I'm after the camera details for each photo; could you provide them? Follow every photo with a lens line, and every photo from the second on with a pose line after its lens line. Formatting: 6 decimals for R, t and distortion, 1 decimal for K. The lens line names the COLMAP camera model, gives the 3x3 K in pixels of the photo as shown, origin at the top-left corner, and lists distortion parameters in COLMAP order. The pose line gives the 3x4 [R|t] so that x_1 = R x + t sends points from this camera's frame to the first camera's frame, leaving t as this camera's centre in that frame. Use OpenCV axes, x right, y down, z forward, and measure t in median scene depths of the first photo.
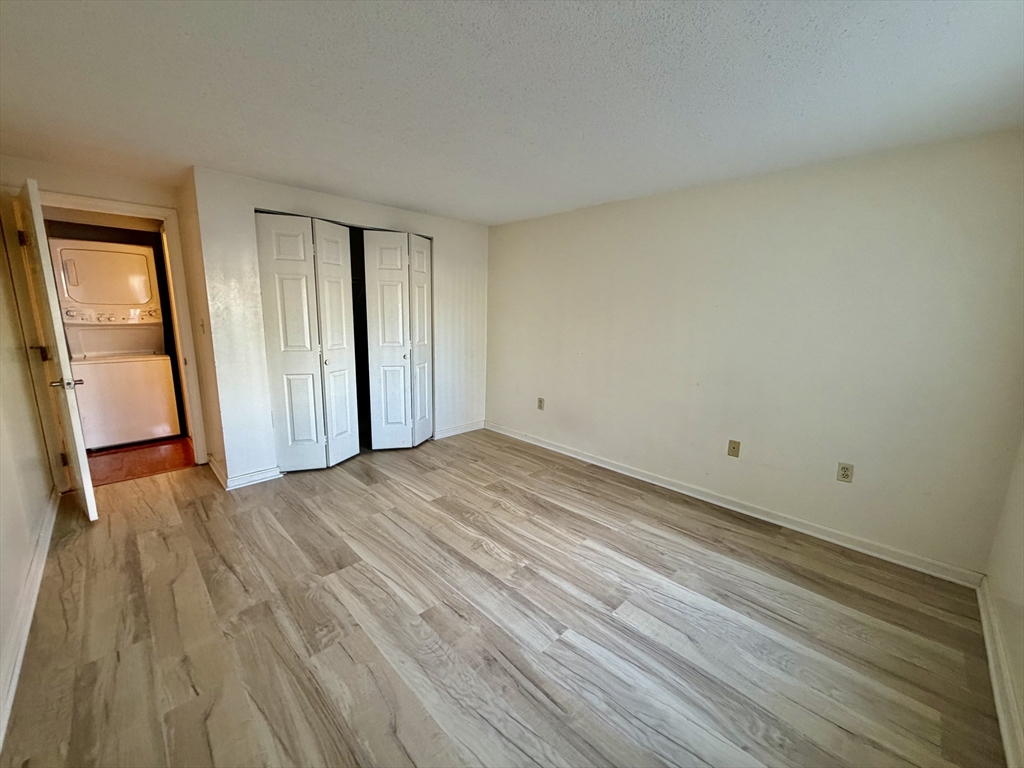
lens RADIAL K [[406.9, 0, 503.0], [0, 406.9, 381.1], [0, 0, 1]] dist [0.002485, 0.000081]
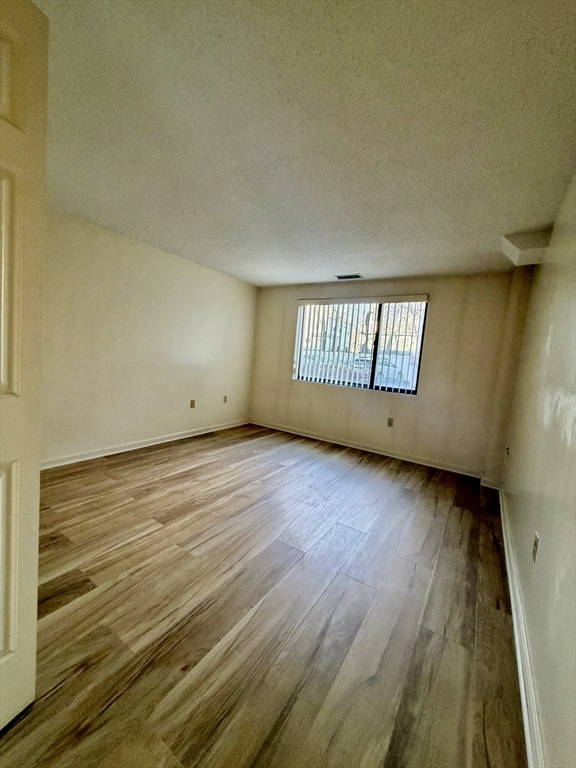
lens RADIAL K [[305.2, 0, 288.4], [0, 305.2, 380.5], [0, 0, 1]] dist [0.002485, 0.000081]
pose [[-0.224227, -0.118565, 0.967298, -0.913242], [0.086583, 0.986223, 0.140955, -0.104976], [-0.970683, 0.115357, -0.210872, 0.876485]]
